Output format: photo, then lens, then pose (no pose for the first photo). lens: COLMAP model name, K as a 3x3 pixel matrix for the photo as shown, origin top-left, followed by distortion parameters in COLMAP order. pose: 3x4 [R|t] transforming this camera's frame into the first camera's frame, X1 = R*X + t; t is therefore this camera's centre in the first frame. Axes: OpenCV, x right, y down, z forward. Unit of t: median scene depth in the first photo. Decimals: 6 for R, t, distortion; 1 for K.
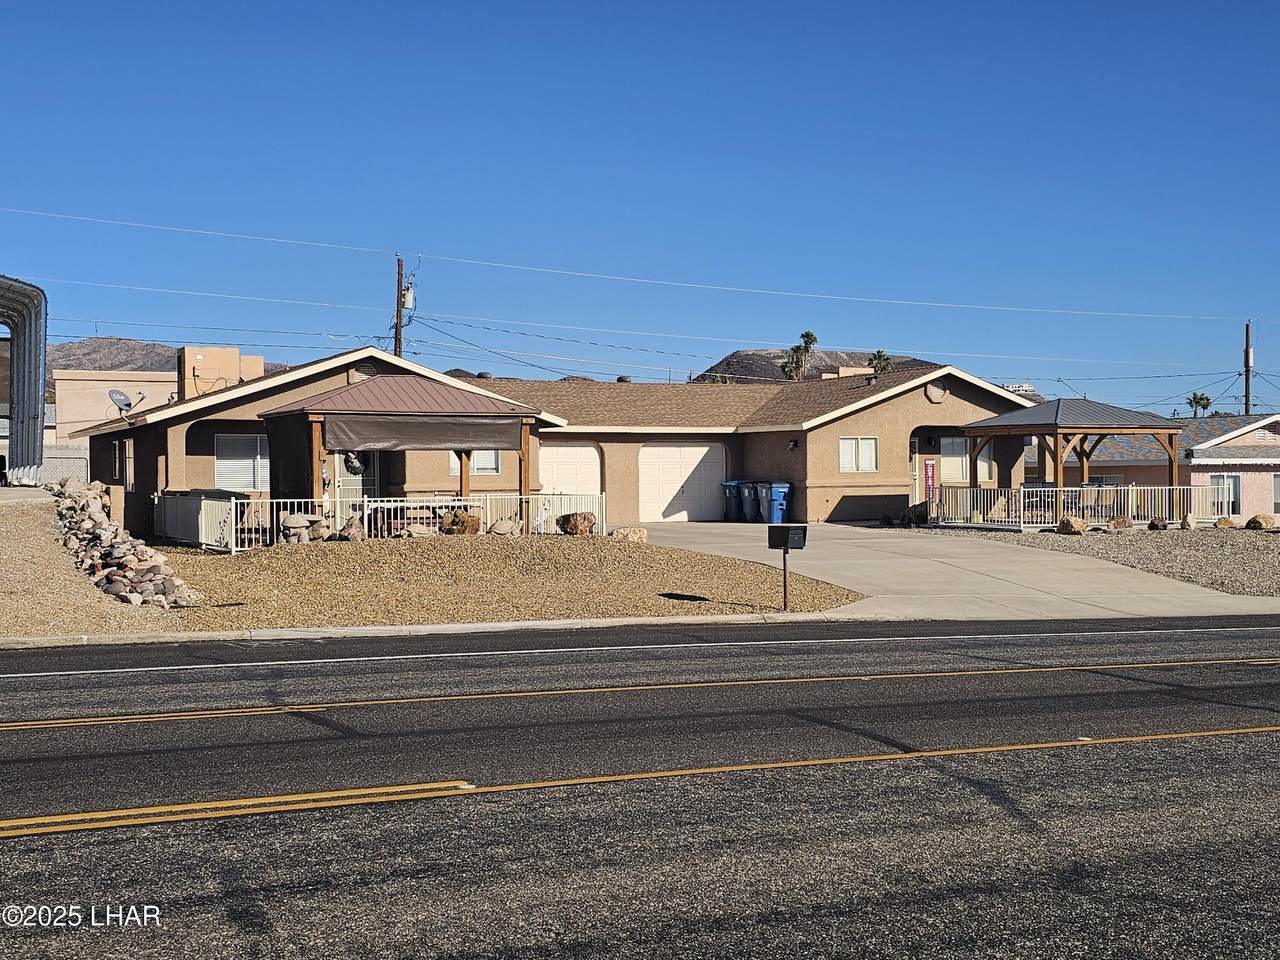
lens RADIAL K [[1399.3, 0, 619.8], [0, 1399.3, 484.7], [0, 0, 1]] dist [0.126622, 0.003471]
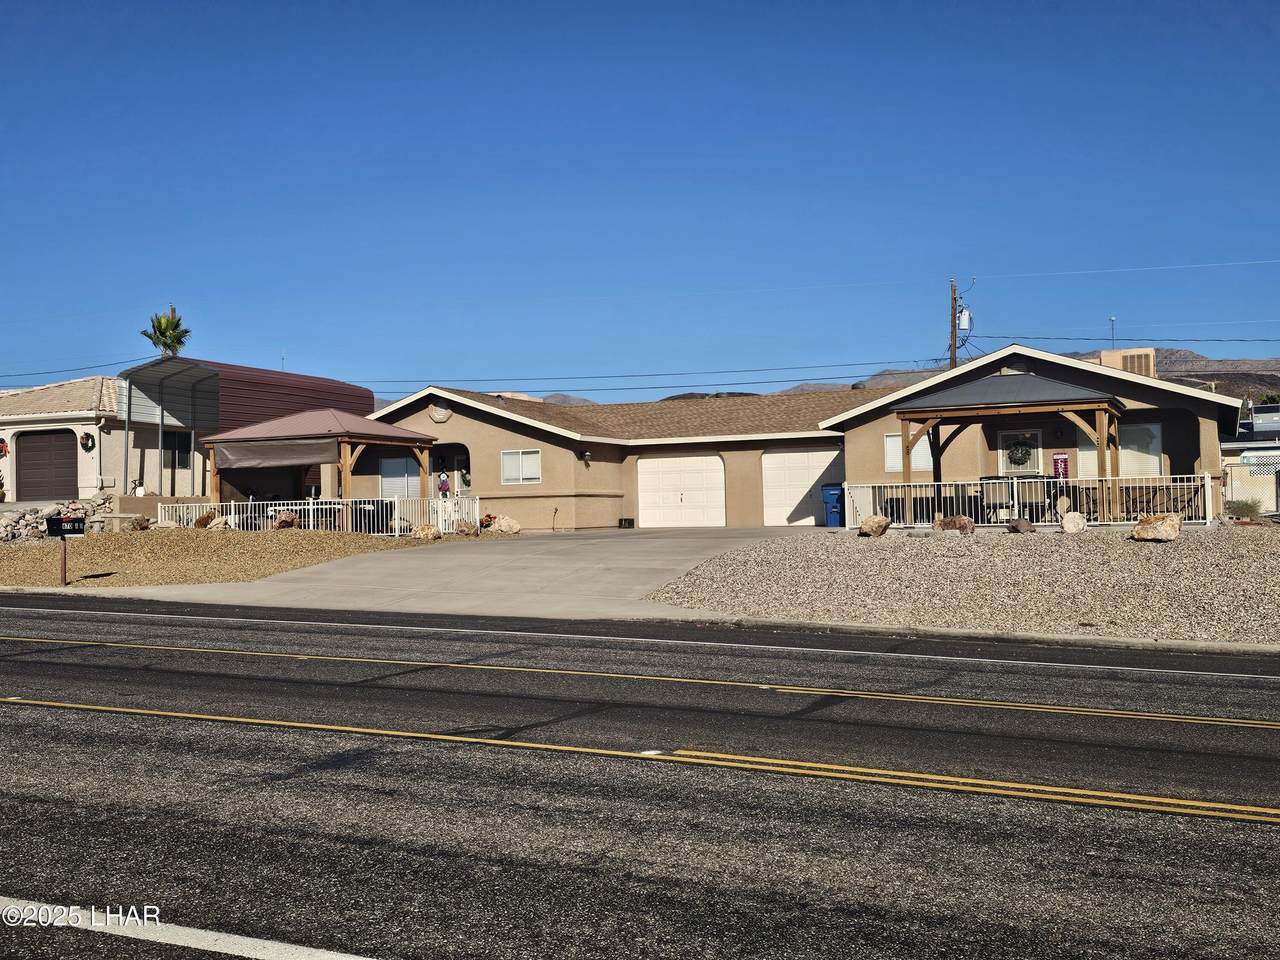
lens RADIAL K [[1243.3, 0, 640.0], [0, 1243.3, 480.0], [0, 0, 1]] dist [0.082848, -0.005457]
pose [[0.647853, -0.025897, -0.761325, 0.682801], [0.010513, 0.999631, -0.025057, 0.015380], [0.761692, 0.008230, 0.647886, 0.341820]]
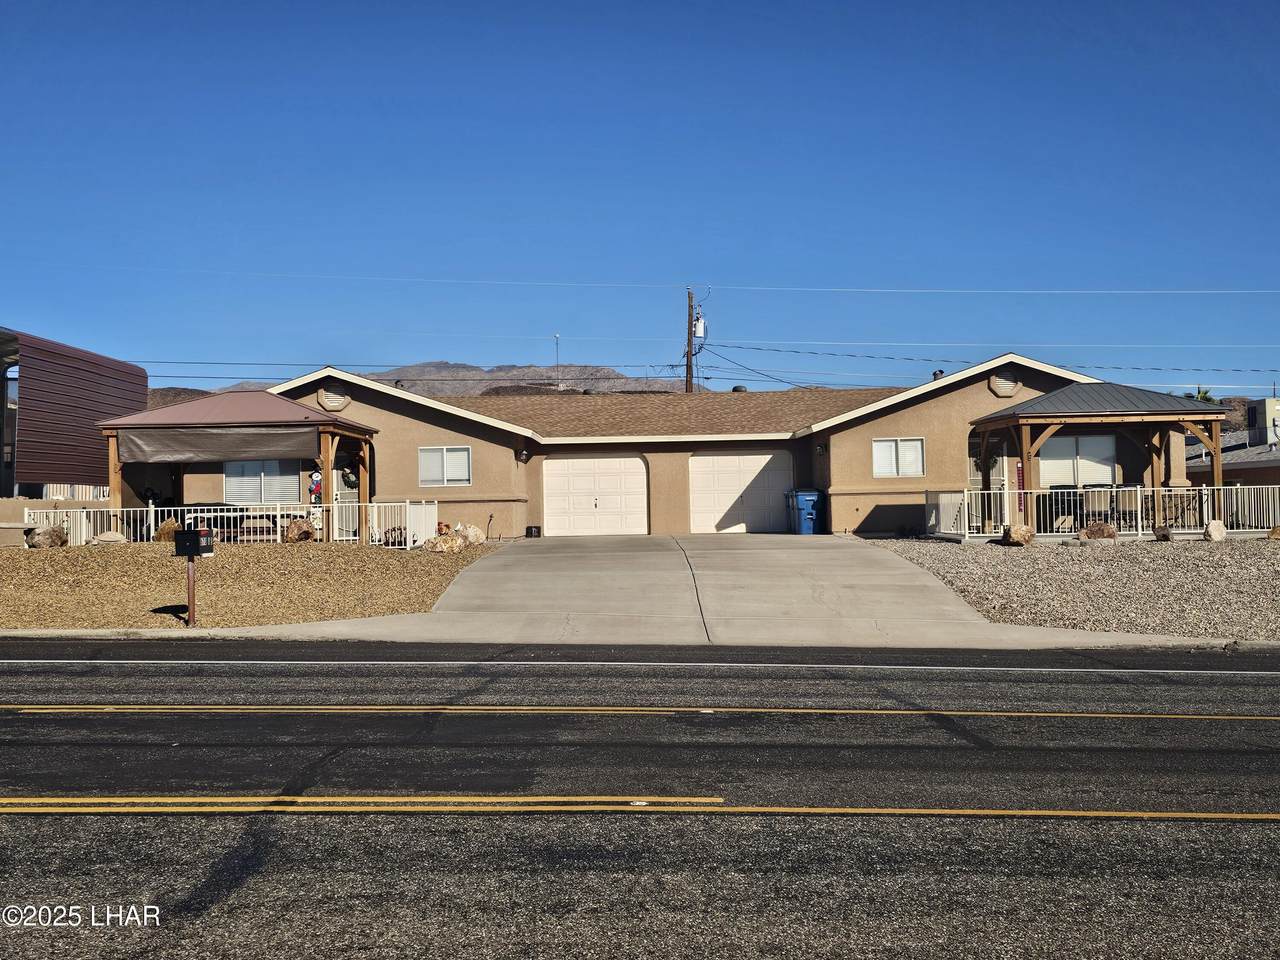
lens RADIAL K [[1243.3, 0, 640.0], [0, 1243.3, 480.0], [0, 0, 1]] dist [0.082848, -0.005457]
pose [[0.898559, -0.018915, -0.438445, 0.375749], [0.009375, 0.999670, -0.023912, 0.010173], [0.438753, 0.017376, 0.898440, 0.213644]]
